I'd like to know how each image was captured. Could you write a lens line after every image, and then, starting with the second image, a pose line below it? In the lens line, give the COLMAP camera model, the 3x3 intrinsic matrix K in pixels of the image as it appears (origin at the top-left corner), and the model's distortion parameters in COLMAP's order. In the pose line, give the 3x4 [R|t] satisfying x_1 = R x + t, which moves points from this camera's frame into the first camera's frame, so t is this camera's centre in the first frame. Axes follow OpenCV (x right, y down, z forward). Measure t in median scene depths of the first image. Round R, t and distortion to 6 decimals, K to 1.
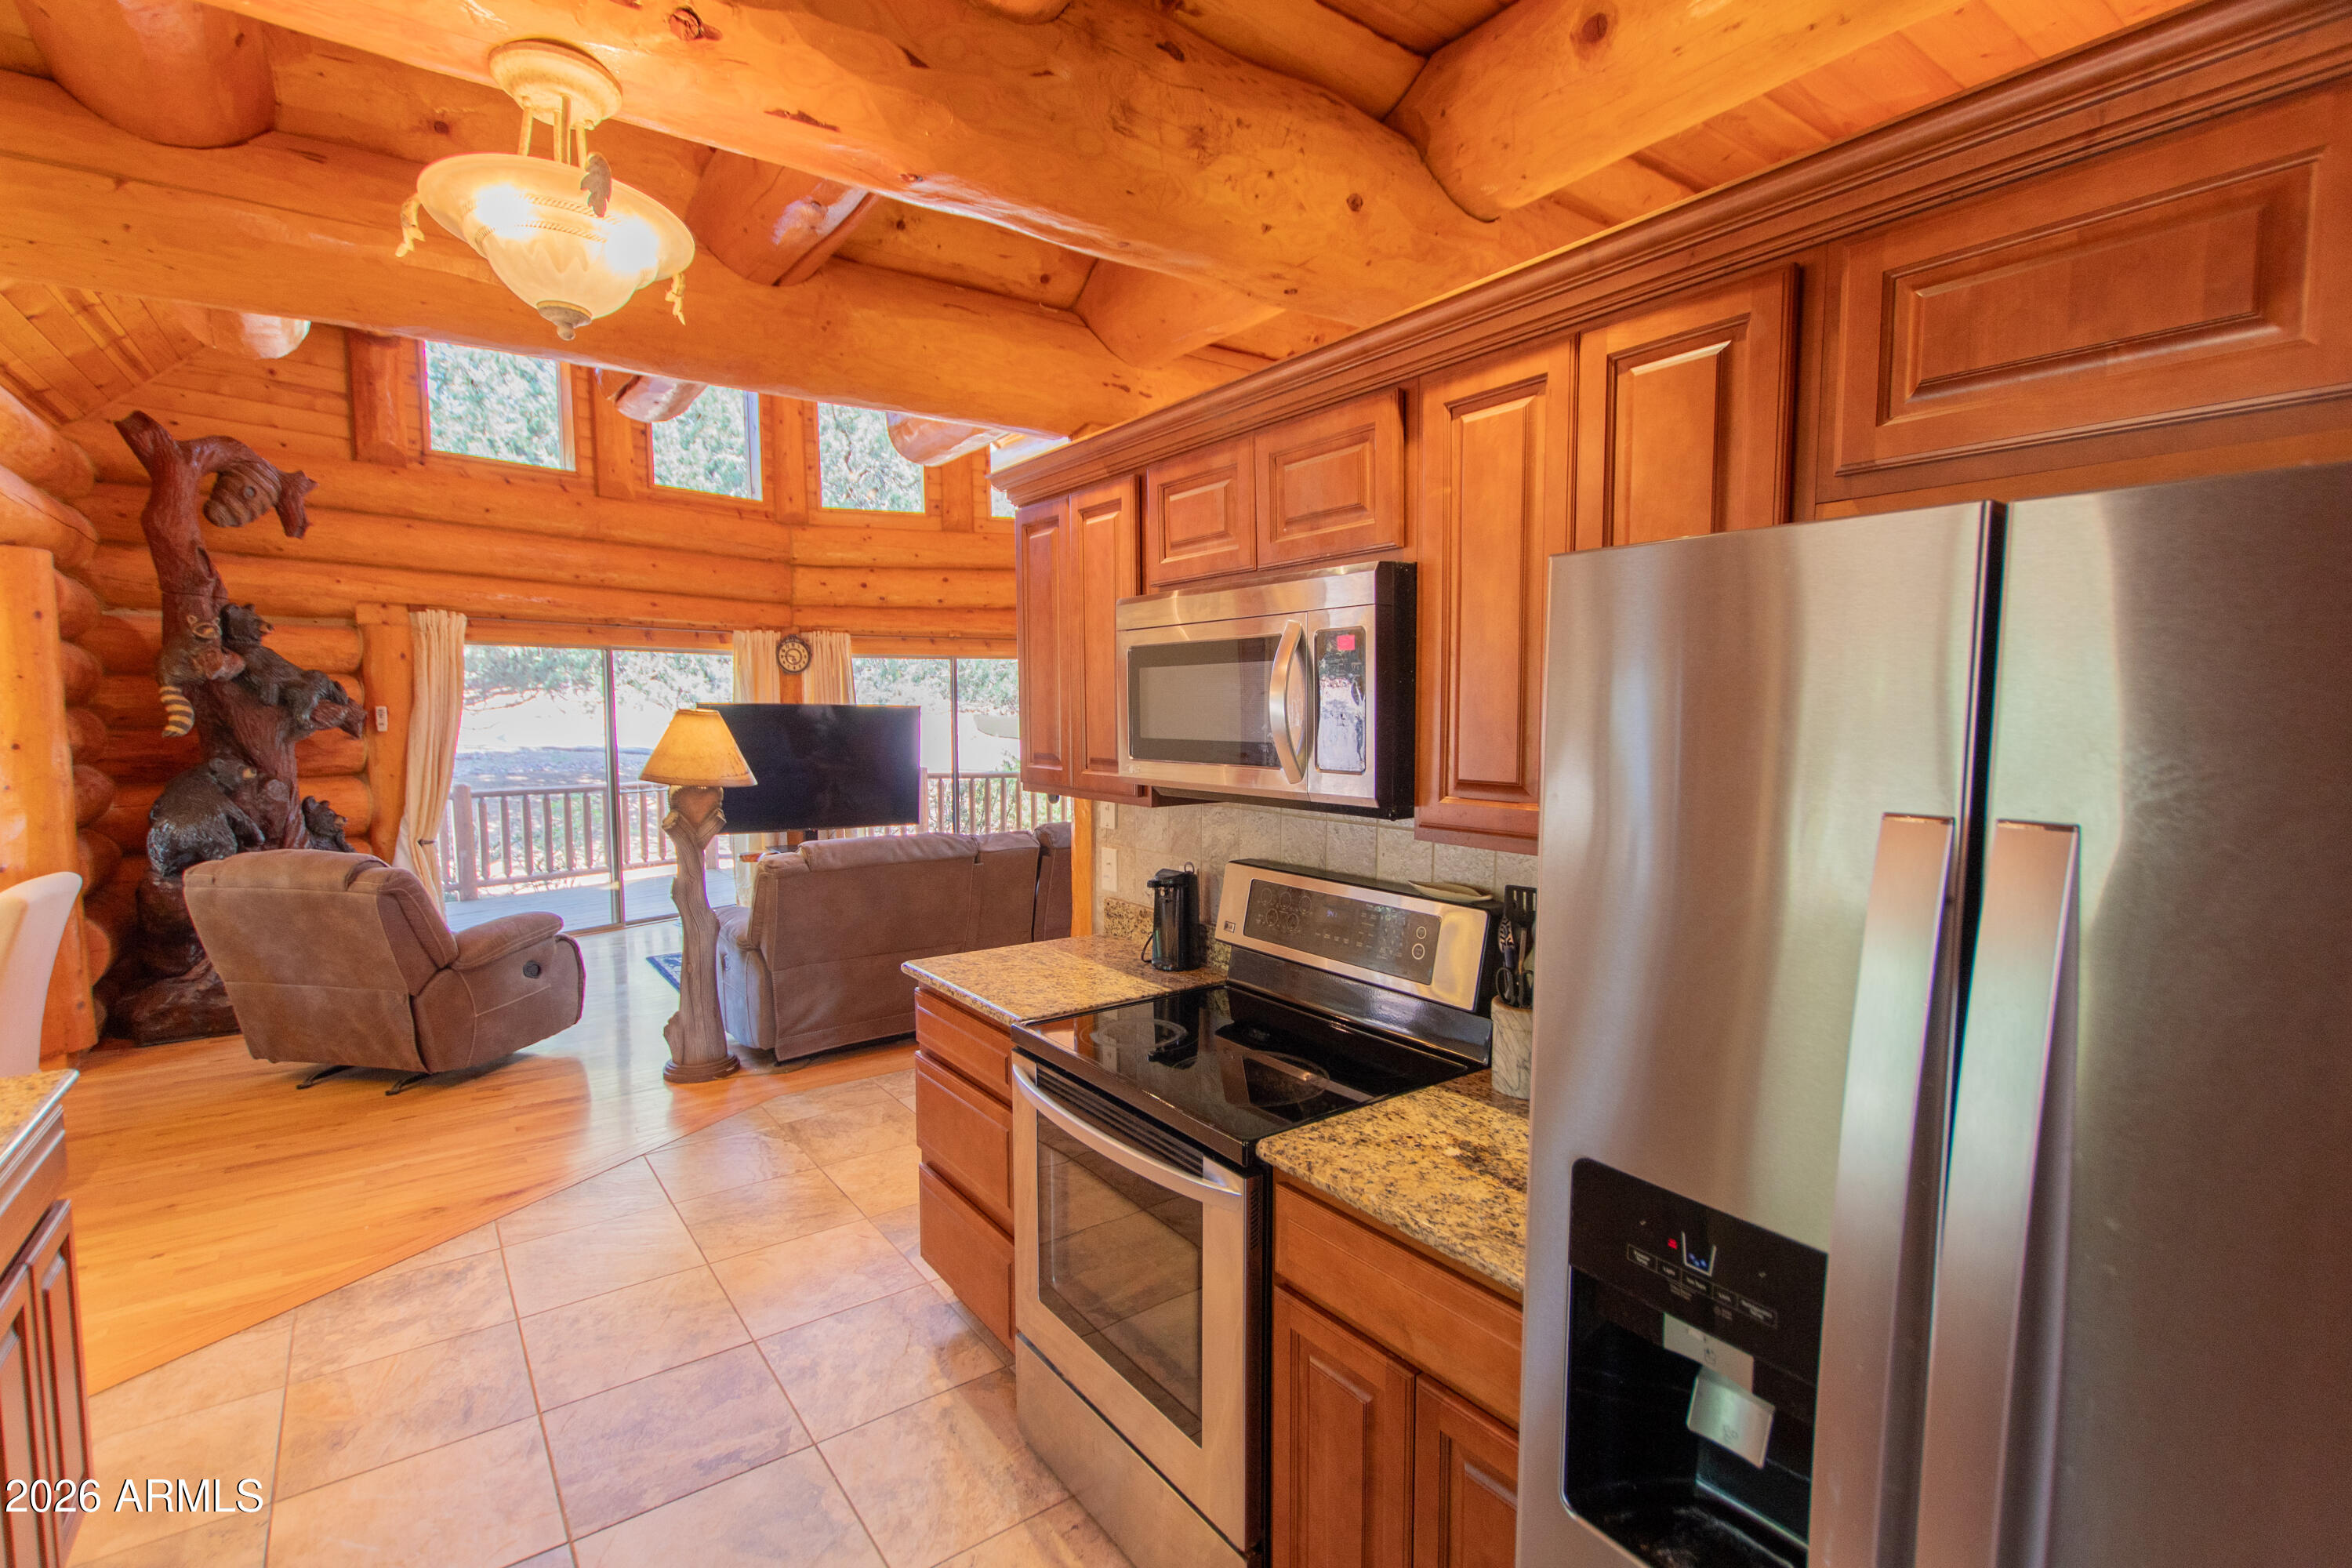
lens RADIAL K [[1085.5, 0, 1178.8], [0, 1085.5, 786.5], [0, 0, 1]] dist [0.003003, 0.000240]
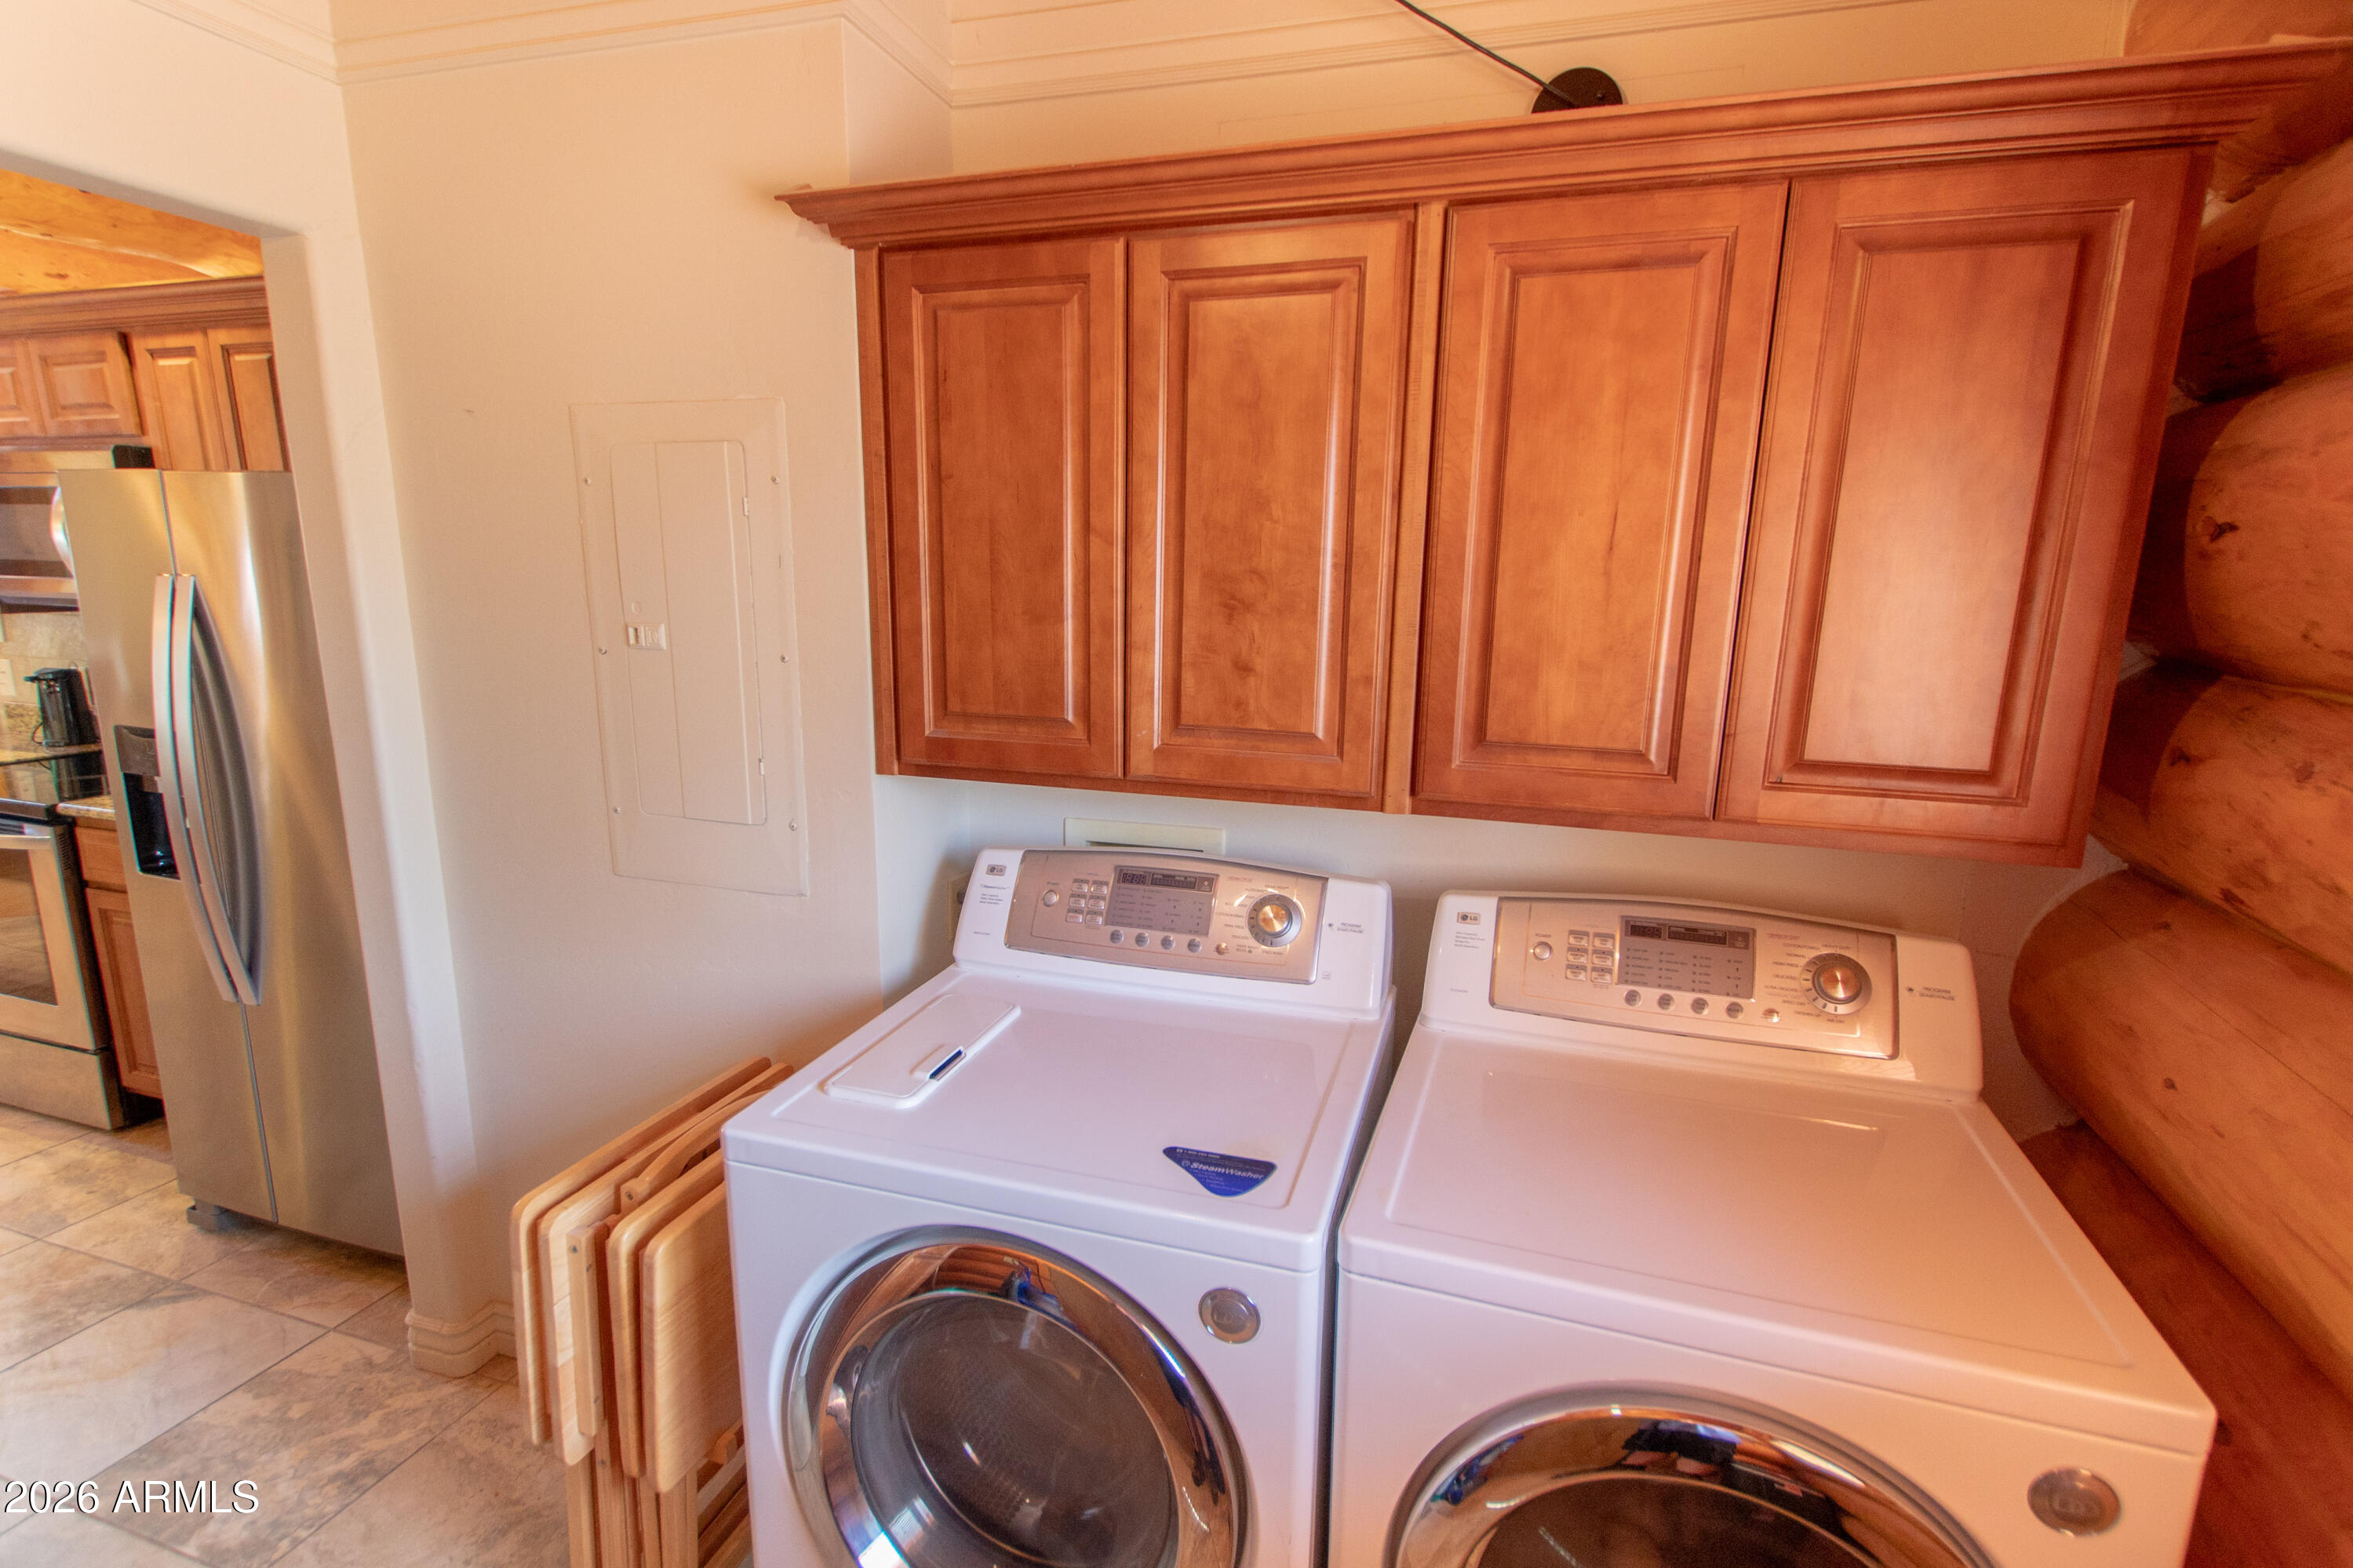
lens RADIAL K [[1085.8, 0, 1179.3], [0, 1085.8, 786.5], [0, 0, 1]] dist [0.003003, 0.000240]
pose [[0.802901, -0.102368, 0.587257, 0.424072], [0.024523, 0.989983, 0.139041, 0.101482], [-0.595608, -0.097235, 0.797369, -1.195981]]
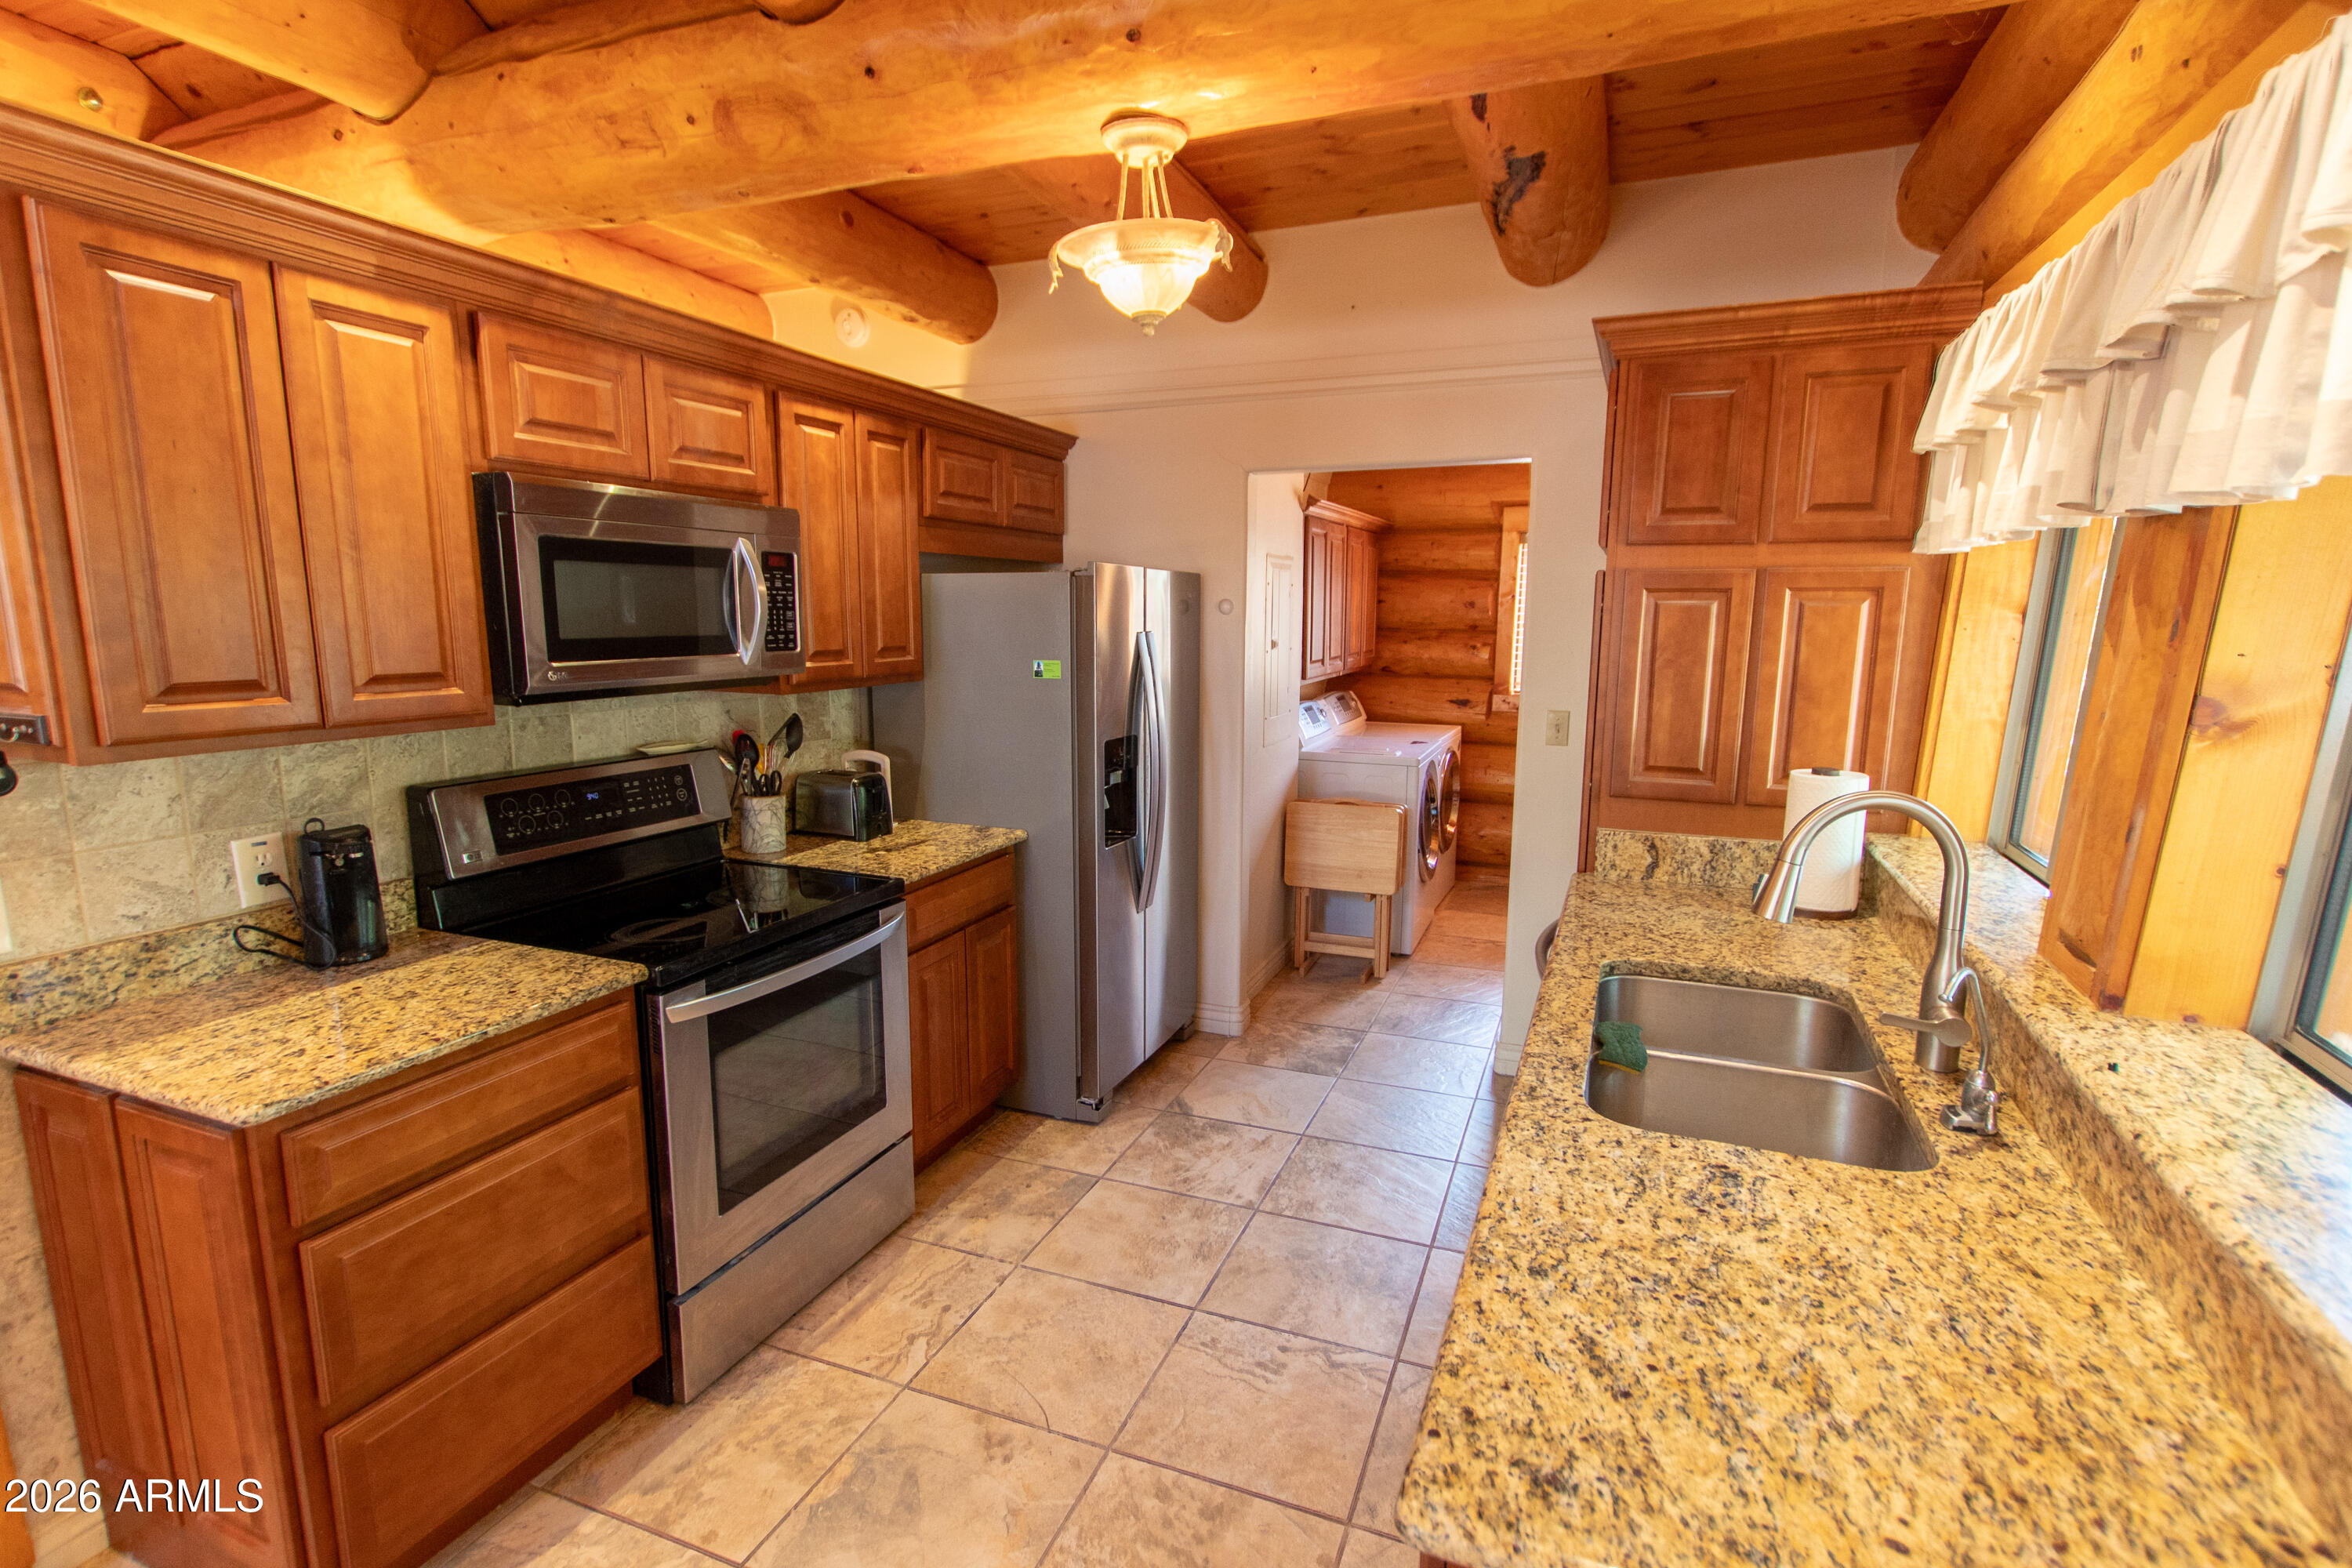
lens RADIAL K [[1085.5, 0, 1178.8], [0, 1085.5, 786.5], [0, 0, 1]] dist [0.003003, 0.000240]
pose [[-0.525374, -0.135740, 0.839974, -1.326632], [0.059897, 0.978844, 0.195645, -0.087455], [-0.848760, 0.153099, -0.506129, 1.284834]]
